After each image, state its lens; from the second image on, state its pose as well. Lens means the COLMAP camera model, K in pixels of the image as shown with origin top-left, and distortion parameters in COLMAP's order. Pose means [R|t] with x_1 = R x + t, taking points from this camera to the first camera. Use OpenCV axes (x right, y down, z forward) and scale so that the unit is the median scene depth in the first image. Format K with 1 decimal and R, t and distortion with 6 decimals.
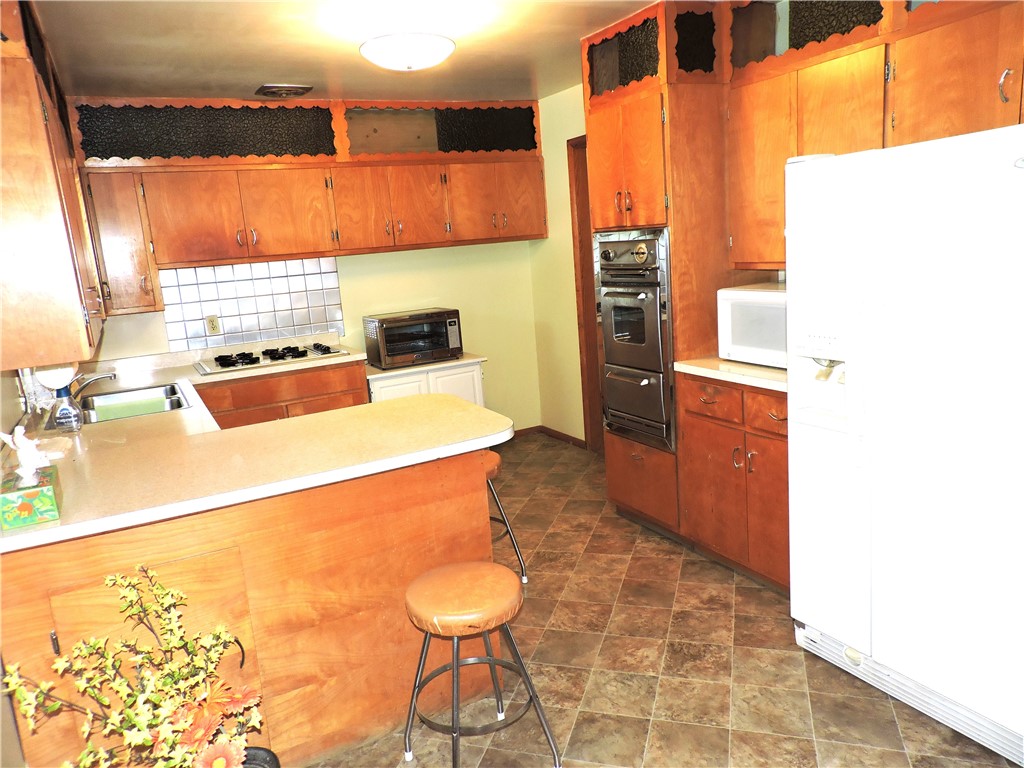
lens RADIAL K [[737.7, 0, 512.5], [0, 737.7, 382.3], [0, 0, 1]] dist [0.002426, 0.010434]
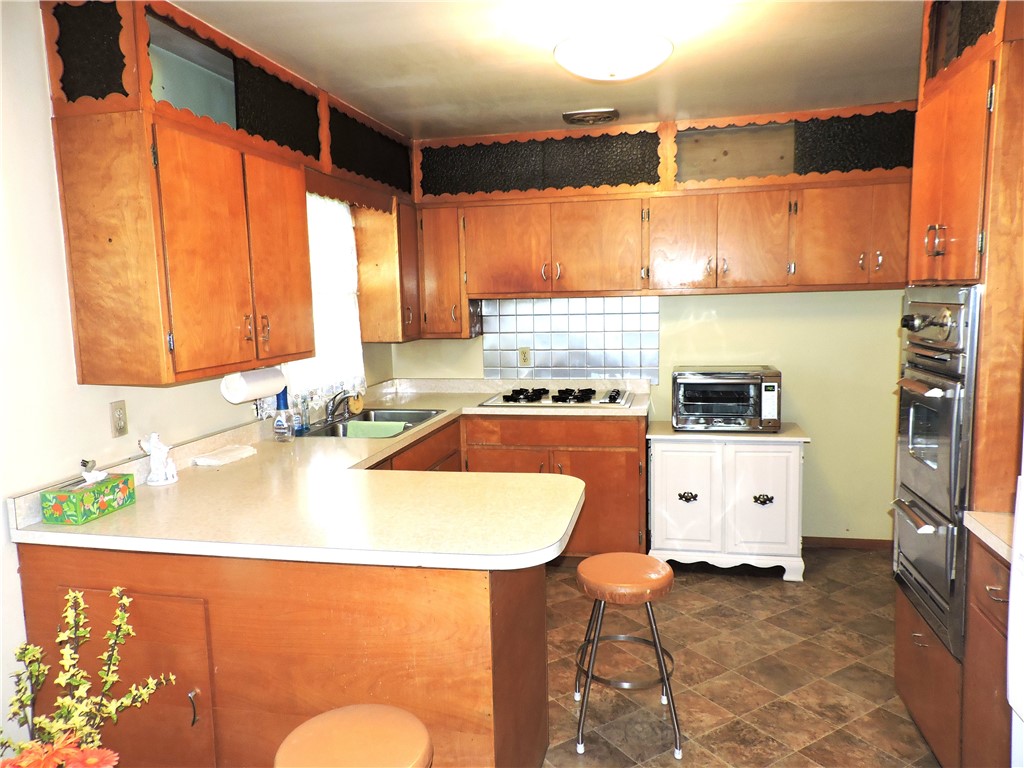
lens RADIAL K [[737.7, 0, 509.4], [0, 737.7, 386.8], [0, 0, 1]] dist [0.002426, 0.010434]
pose [[0.761840, 0.138825, -0.632715, 0.279818], [-0.158819, 0.986983, 0.025324, -0.076537], [0.627994, 0.081194, 0.773971, 0.279223]]
